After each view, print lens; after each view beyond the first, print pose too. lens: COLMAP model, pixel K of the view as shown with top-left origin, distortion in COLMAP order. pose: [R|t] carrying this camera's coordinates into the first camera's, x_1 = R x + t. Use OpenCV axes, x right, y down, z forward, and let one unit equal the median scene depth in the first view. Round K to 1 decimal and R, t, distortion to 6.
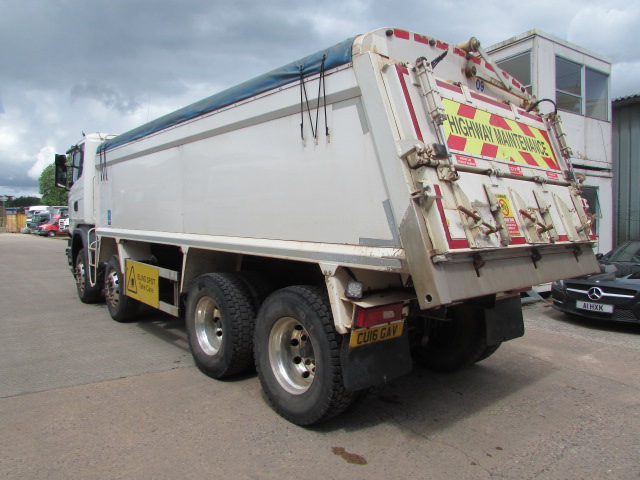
lens RADIAL K [[447.0, 0, 320.0], [0, 447.0, 240.0], [0, 0, 1]] dist [-0.037393, -0.001045]
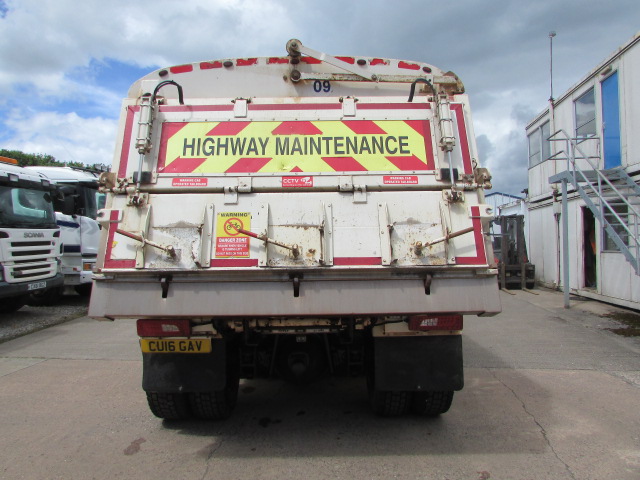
lens RADIAL K [[454.0, 0, 320.0], [0, 454.0, 240.0], [0, 0, 1]] dist [-0.030216, 0.001666]
pose [[0.772395, -0.009855, -0.635066, 1.058084], [-0.011039, 0.999520, -0.028937, -0.018154], [0.635047, 0.029362, 0.771916, 0.351056]]
